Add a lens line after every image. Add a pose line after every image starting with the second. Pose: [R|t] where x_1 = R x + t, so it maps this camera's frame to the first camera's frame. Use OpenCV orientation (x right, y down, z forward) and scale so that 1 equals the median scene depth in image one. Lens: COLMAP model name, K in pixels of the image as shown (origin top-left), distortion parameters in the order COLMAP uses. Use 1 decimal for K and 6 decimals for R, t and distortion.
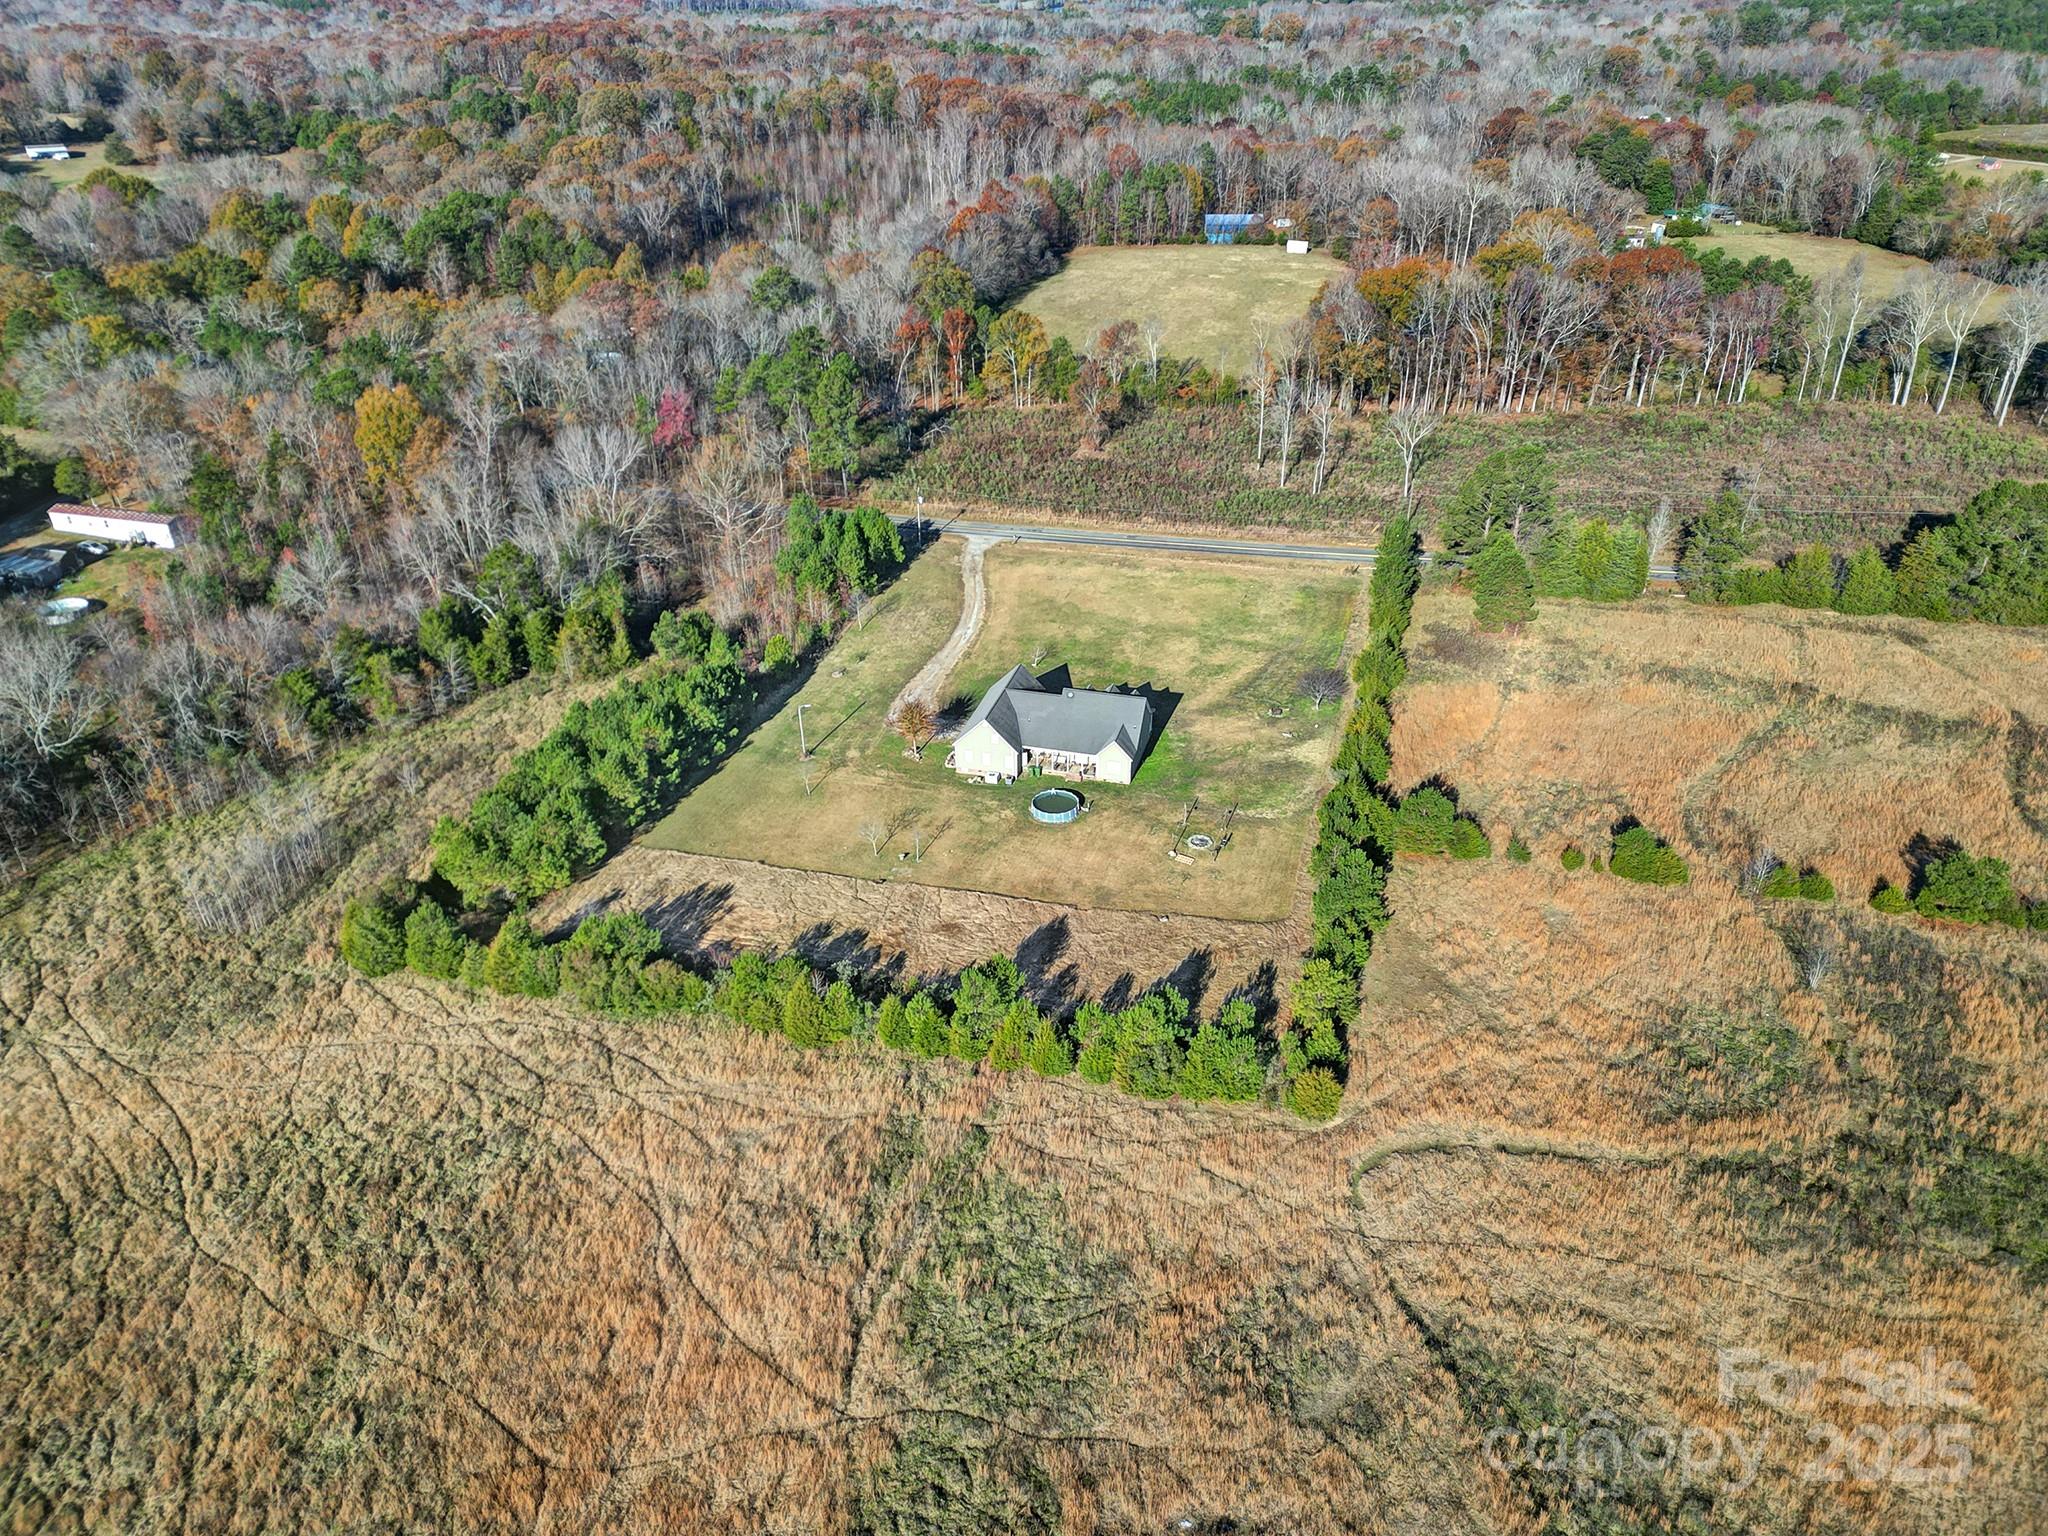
lens RADIAL K [[1422.1, 0, 1021.9], [0, 1422.1, 759.8], [0, 0, 1]] dist [0.088742, -0.094997]
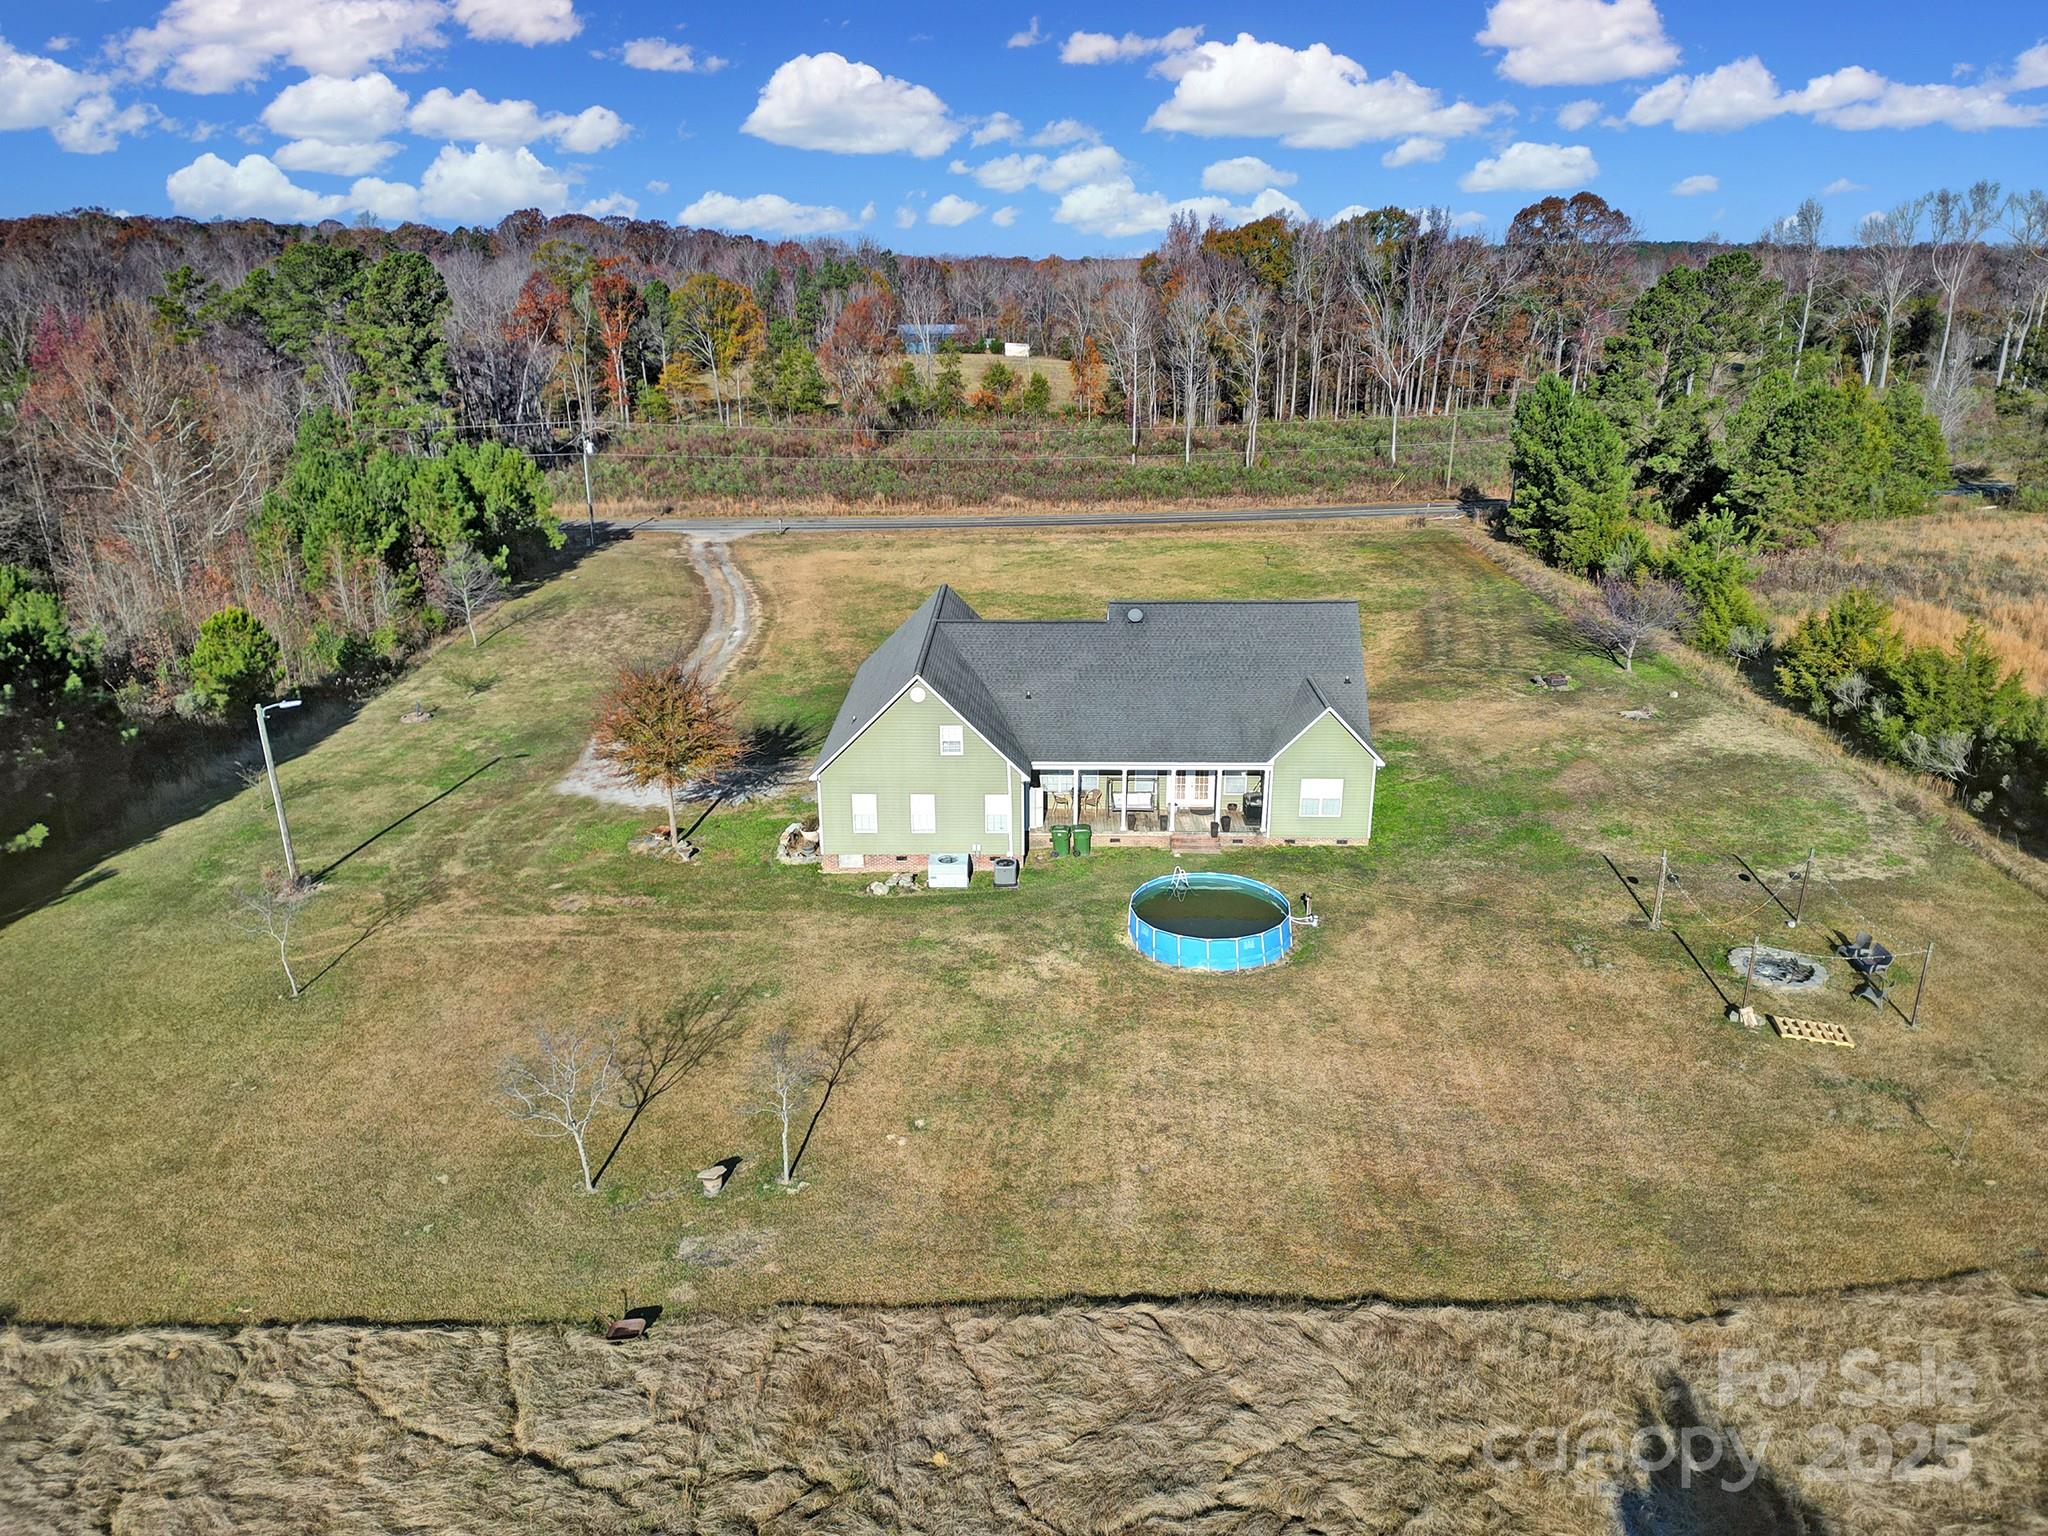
lens RADIAL K [[1422.1, 0, 1021.9], [0, 1422.1, 759.8], [0, 0, 1]] dist [0.088742, -0.094997]
pose [[0.965147, -0.078512, 0.249654, -0.072972], [0.123745, 0.977471, -0.170993, 0.039549], [-0.230605, 0.195927, 0.953118, 0.622767]]
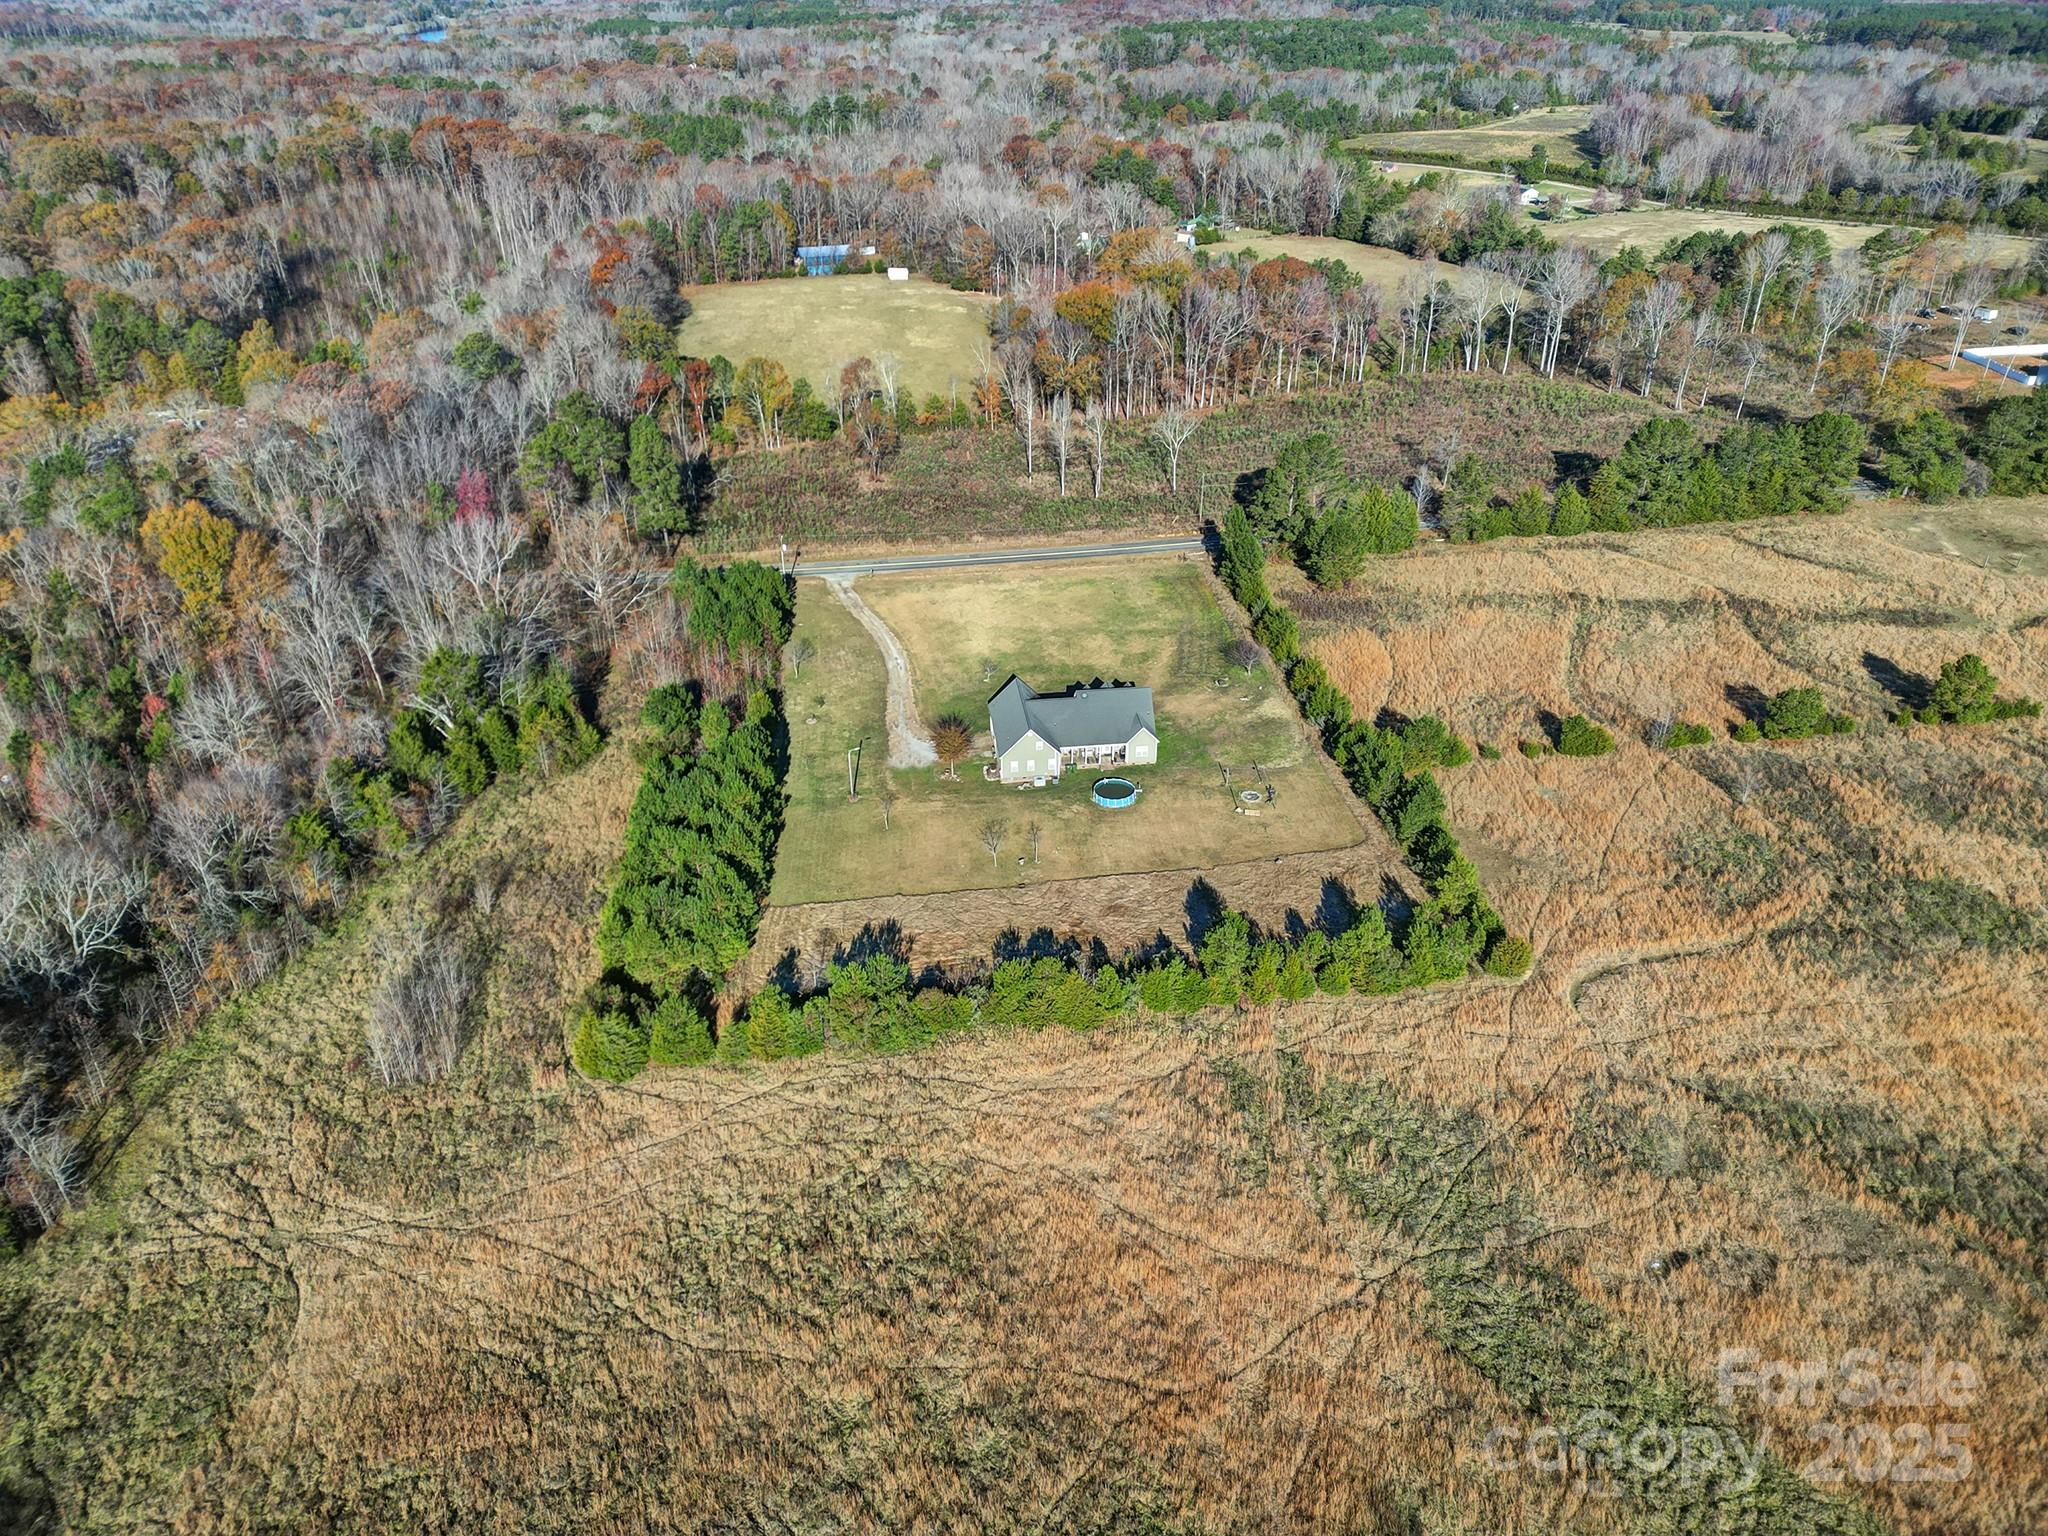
lens RADIAL K [[1422.1, 0, 1021.9], [0, 1422.1, 759.8], [0, 0, 1]] dist [0.088742, -0.094997]
pose [[0.922021, -0.186223, 0.339409, -0.362593], [0.189619, 0.981578, 0.023451, -0.028683], [-0.337523, 0.042736, 0.940347, -0.028648]]
